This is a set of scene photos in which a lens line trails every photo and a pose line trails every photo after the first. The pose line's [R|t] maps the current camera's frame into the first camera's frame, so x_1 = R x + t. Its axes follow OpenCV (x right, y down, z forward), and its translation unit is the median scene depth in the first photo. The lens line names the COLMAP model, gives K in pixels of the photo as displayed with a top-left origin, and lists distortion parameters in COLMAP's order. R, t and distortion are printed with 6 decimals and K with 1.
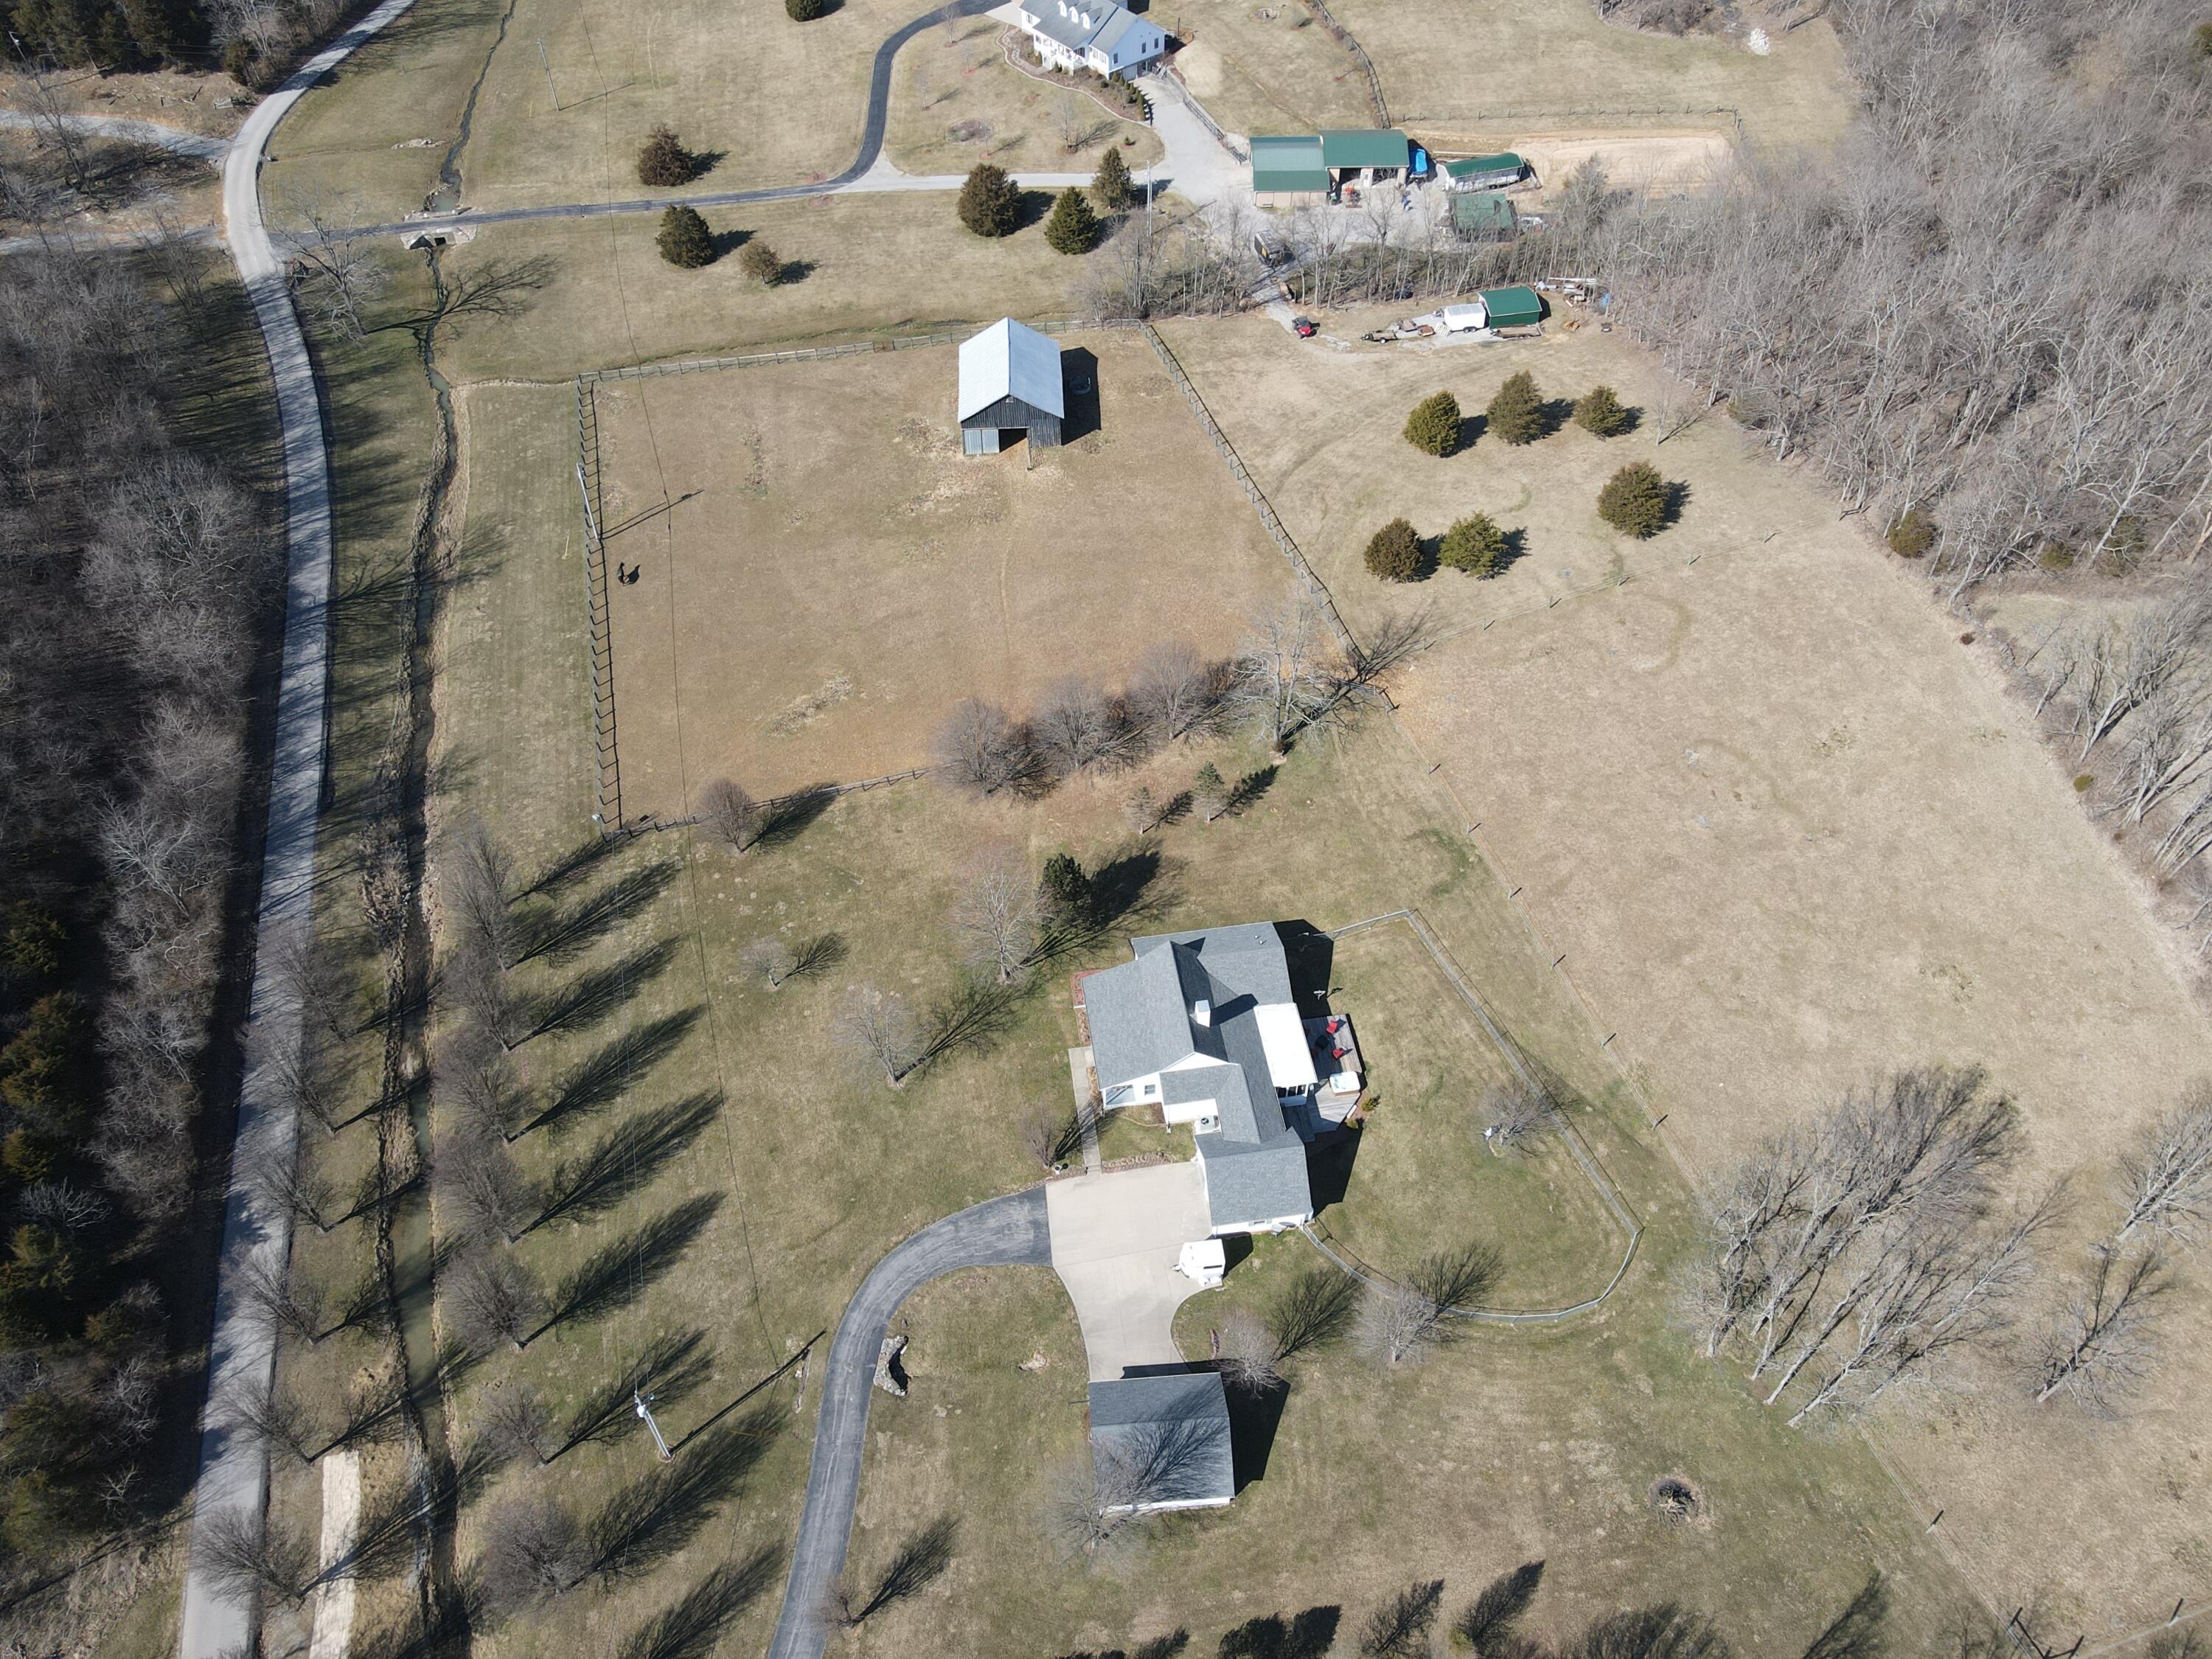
lens RADIAL K [[1608.4, 0, 1106.0], [0, 1608.4, 829.5], [0, 0, 1]] dist [-0.009912, 0.036641]
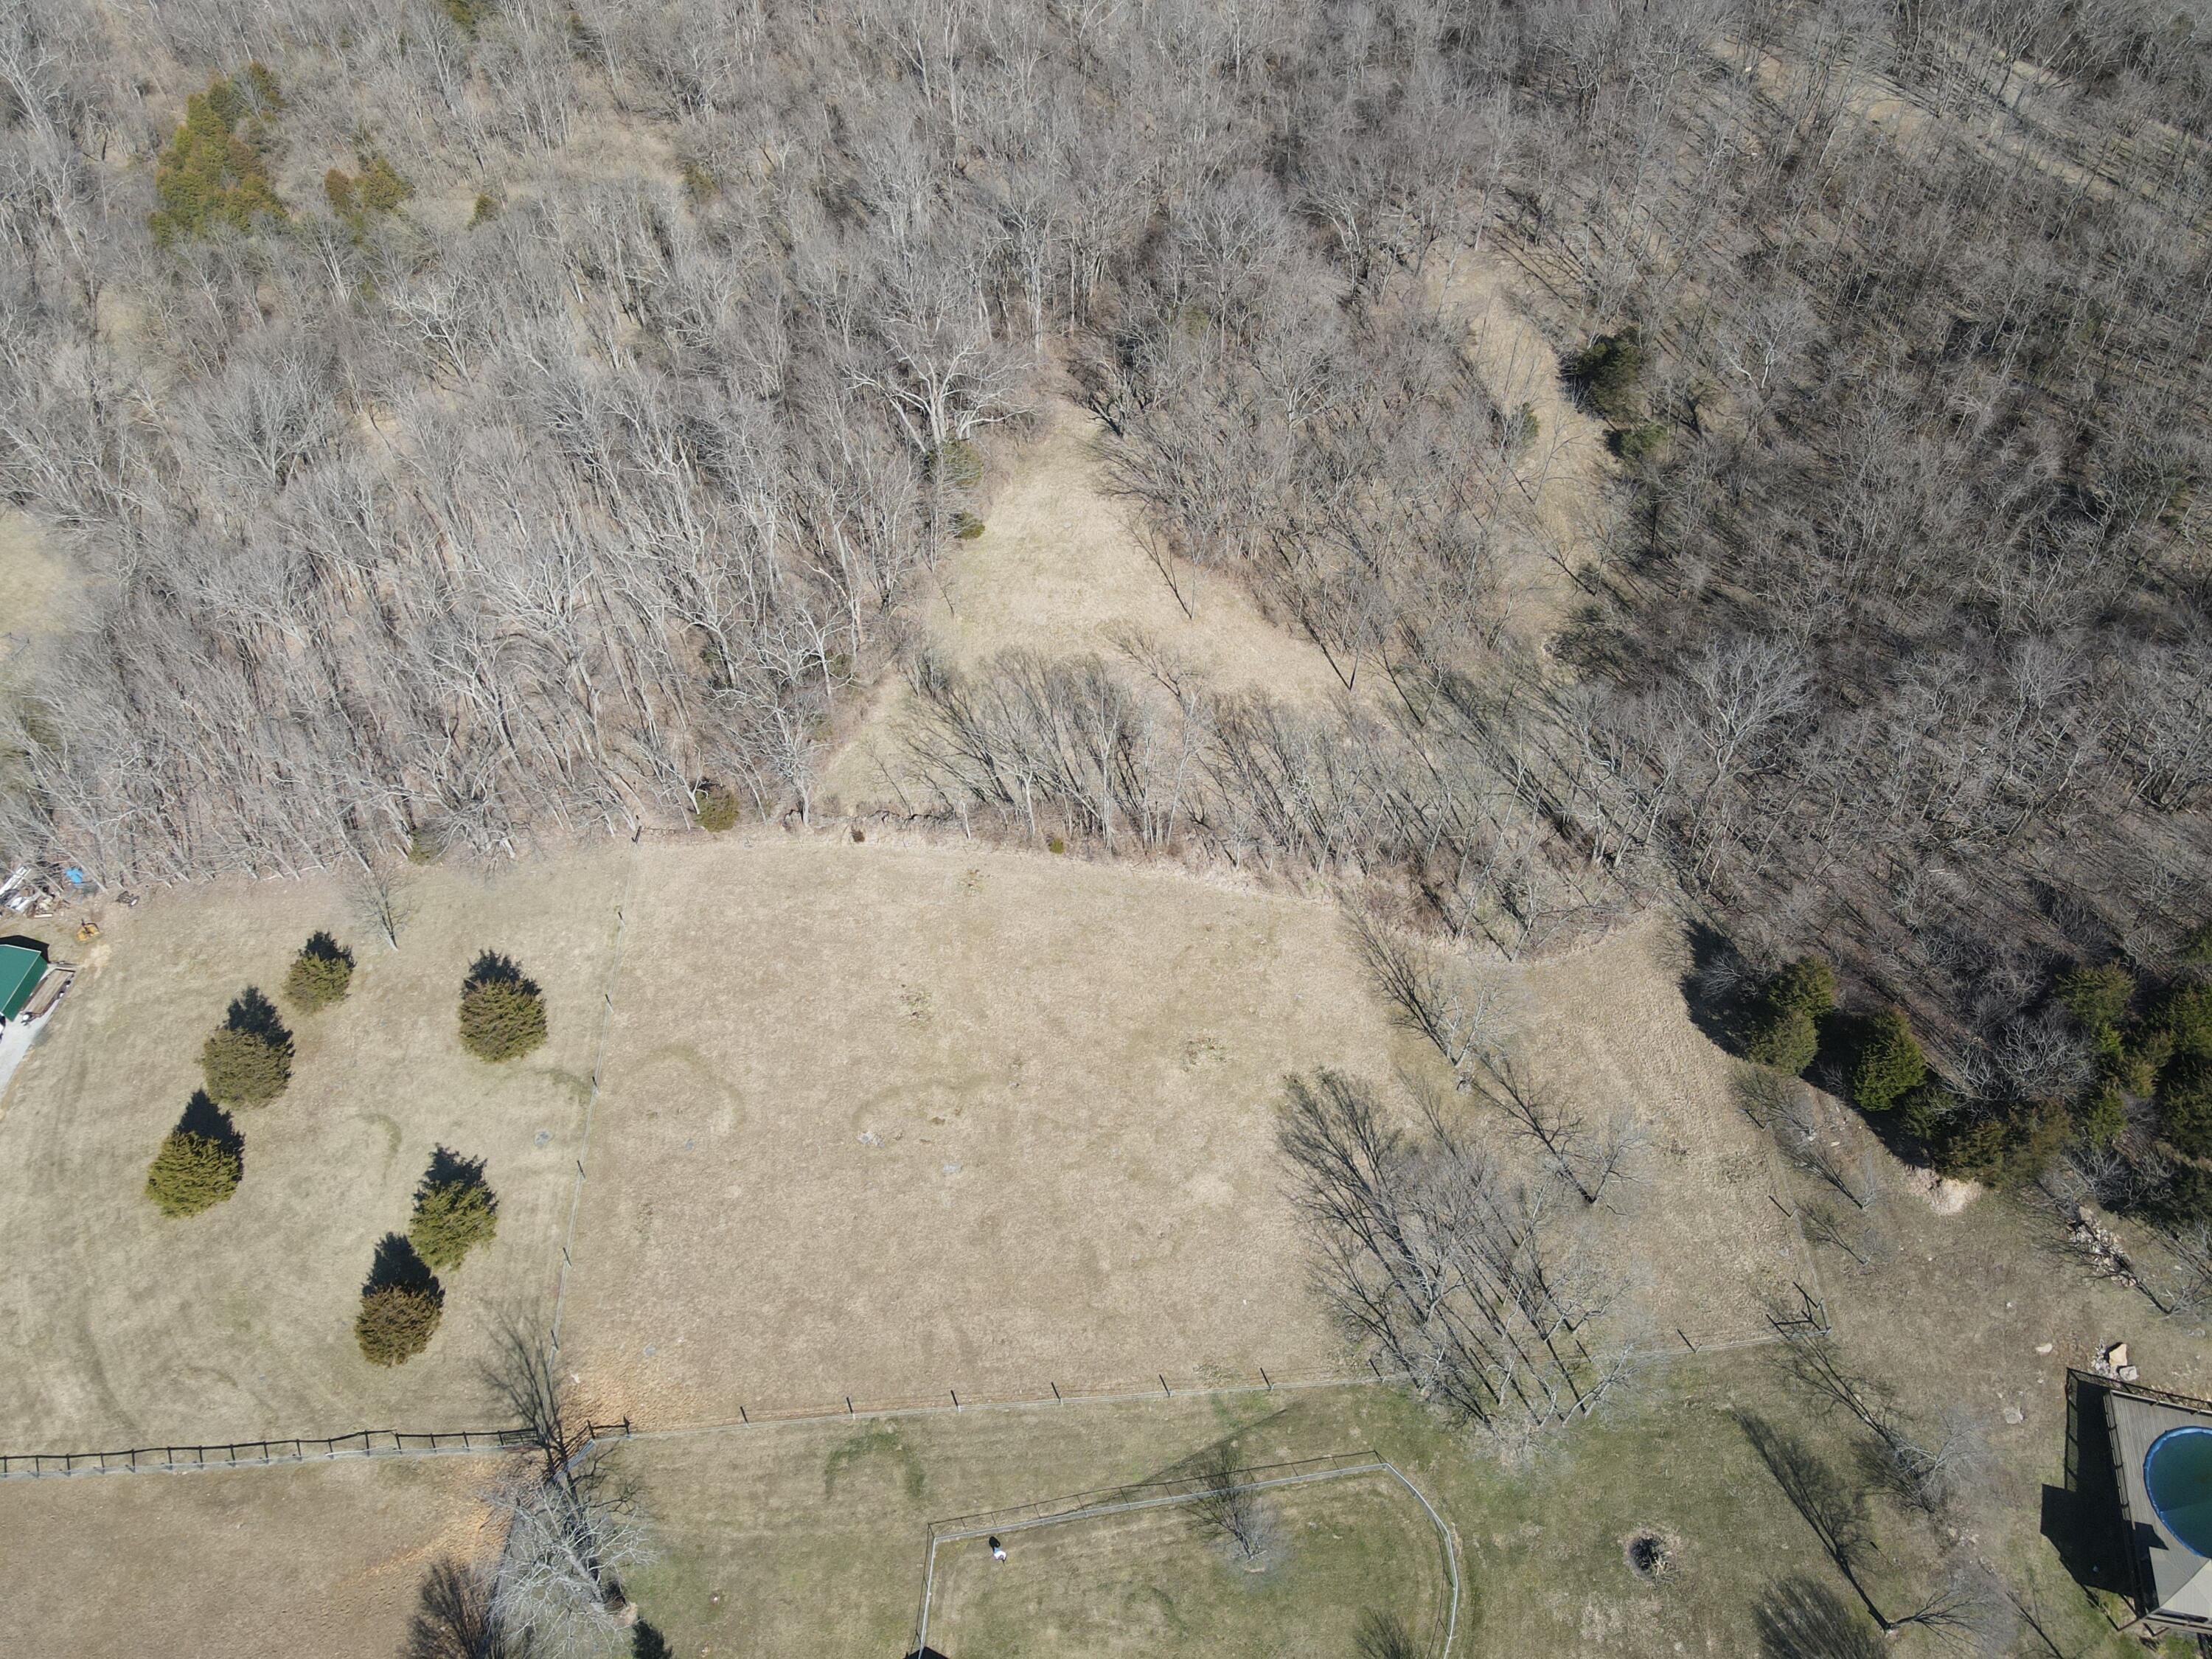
lens RADIAL K [[1608.4, 0, 1106.0], [0, 1608.4, 829.5], [0, 0, 1]] dist [-0.009912, 0.036641]
pose [[0.253688, -0.718895, 0.647173, -0.053632], [0.731068, 0.580607, 0.358378, -0.353355], [-0.633390, 0.382211, 0.672854, 0.242266]]
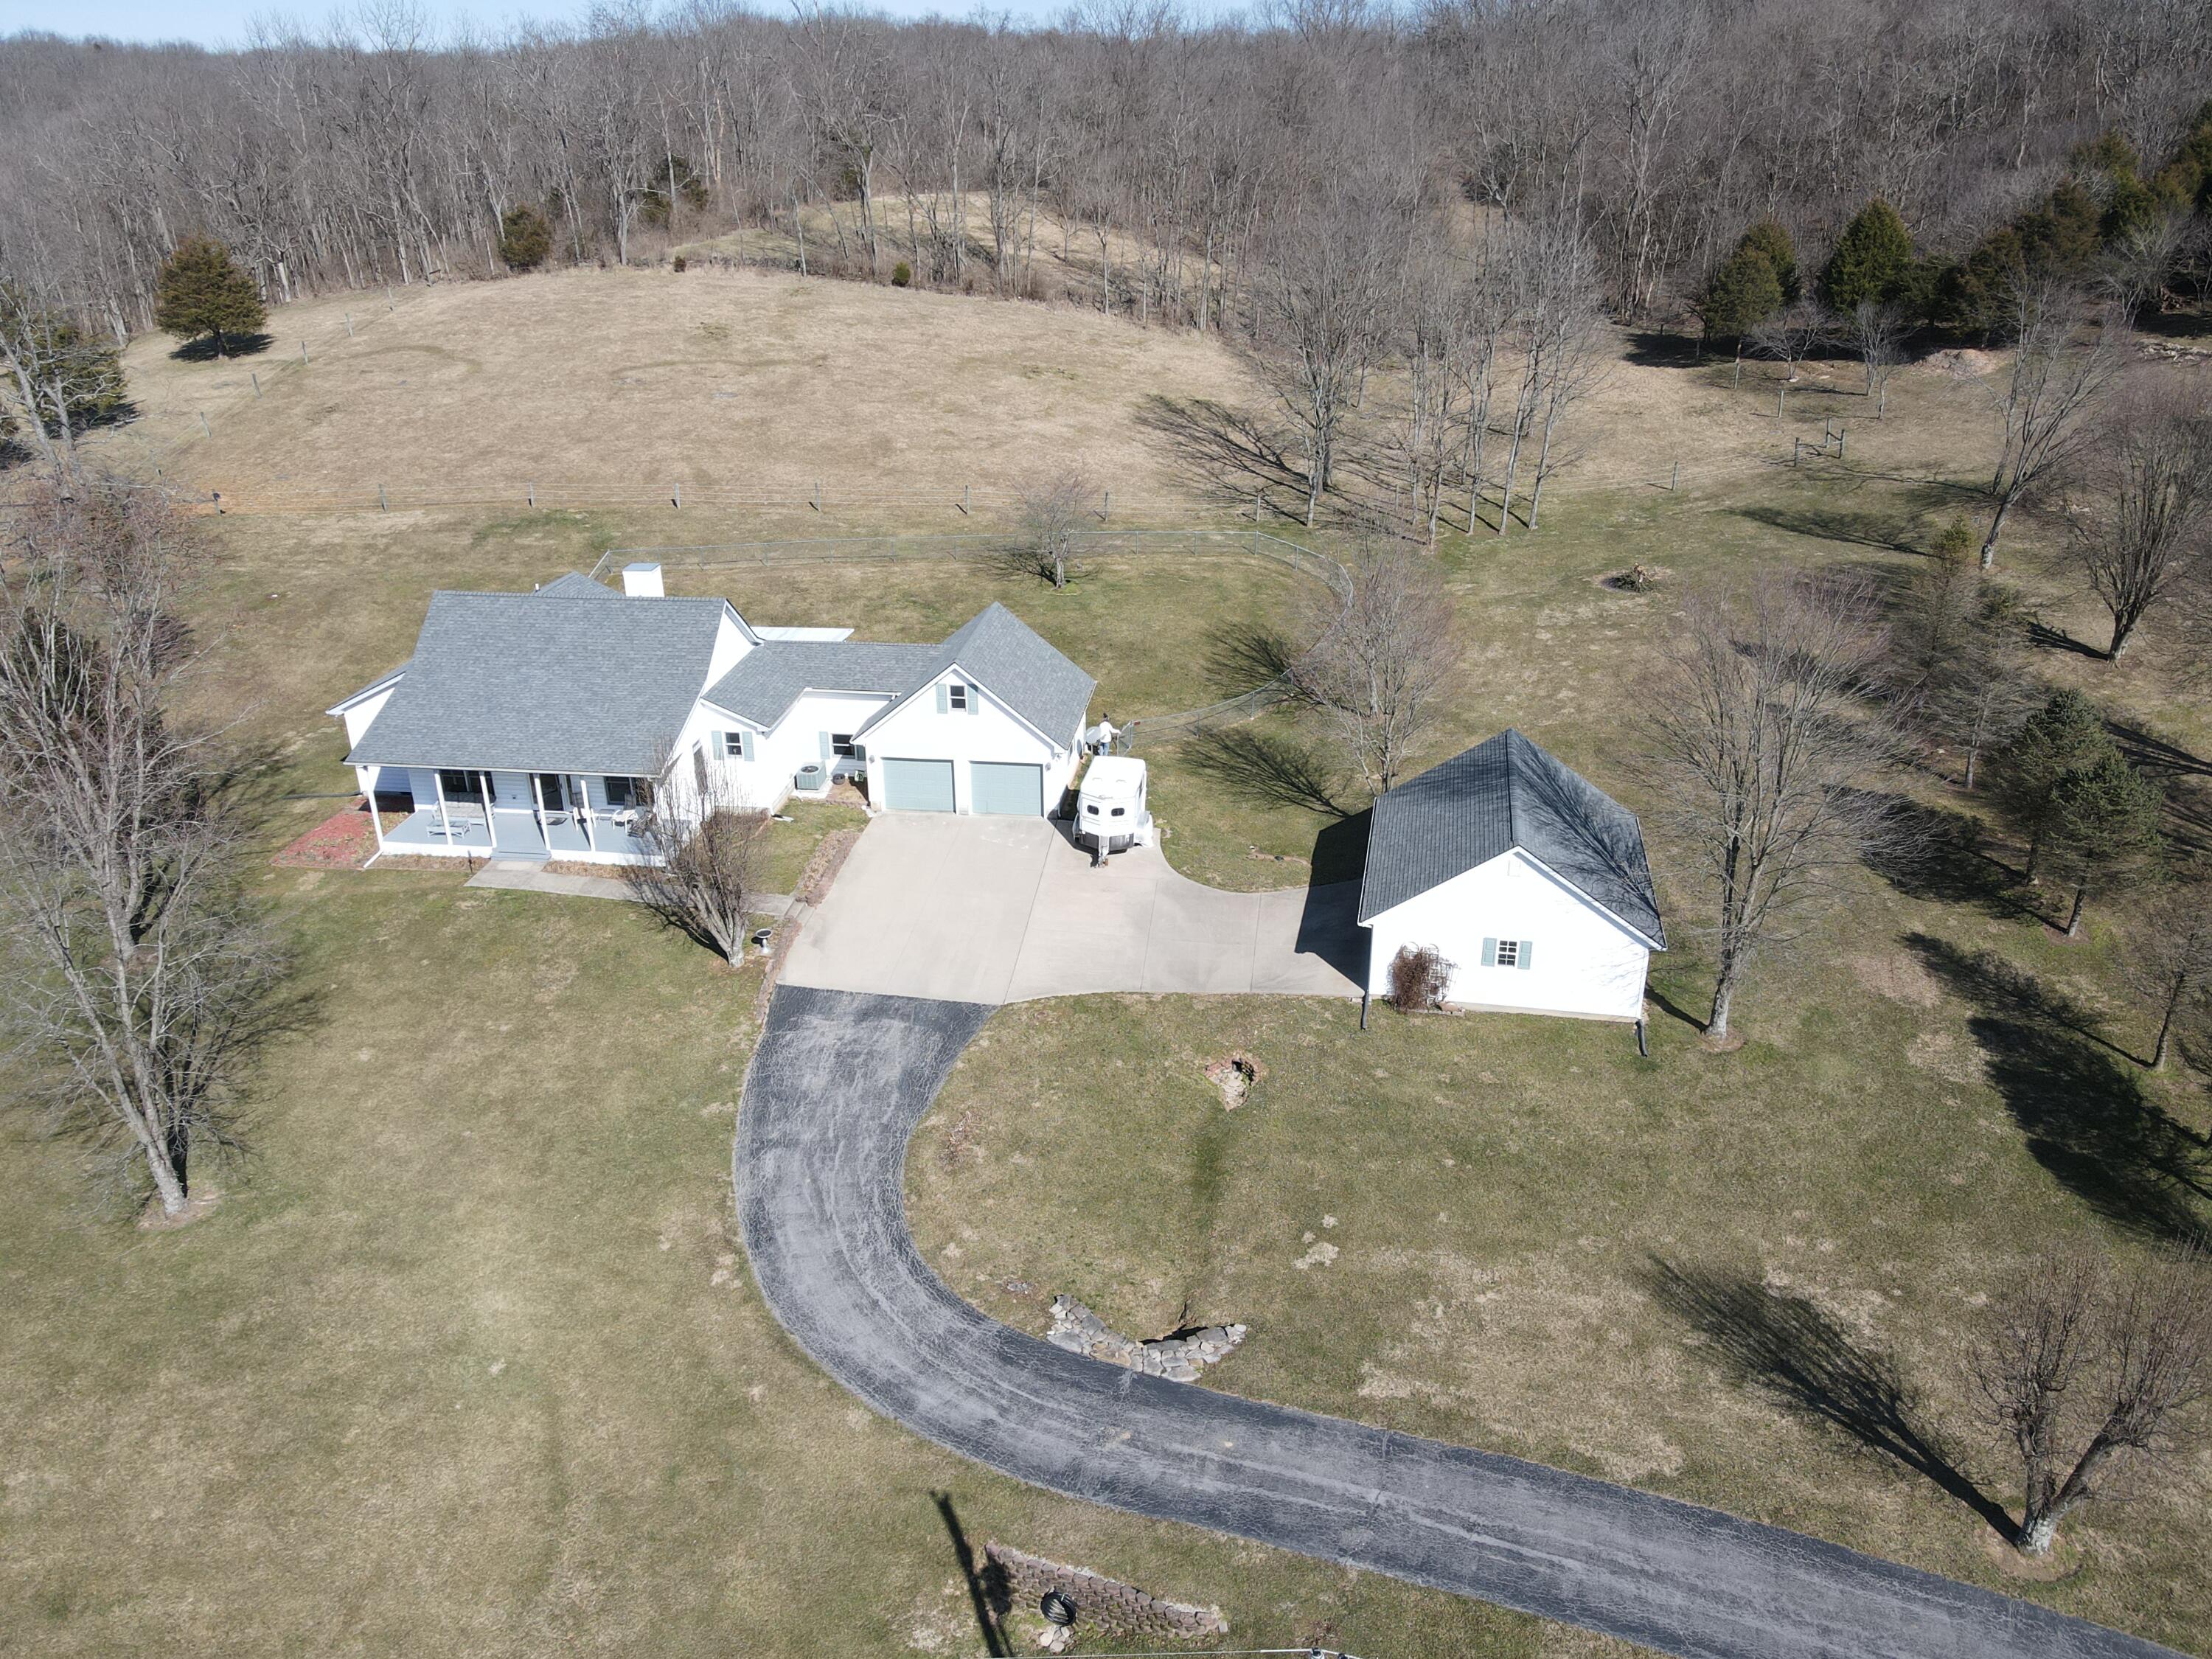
lens RADIAL K [[1608.4, 0, 1106.0], [0, 1608.4, 829.5], [0, 0, 1]] dist [-0.009912, 0.036641]
pose [[0.270588, -0.391743, 0.879386, -0.285149], [0.728961, 0.680024, 0.078631, 0.186200], [-0.628807, 0.619761, 0.469572, 0.623851]]
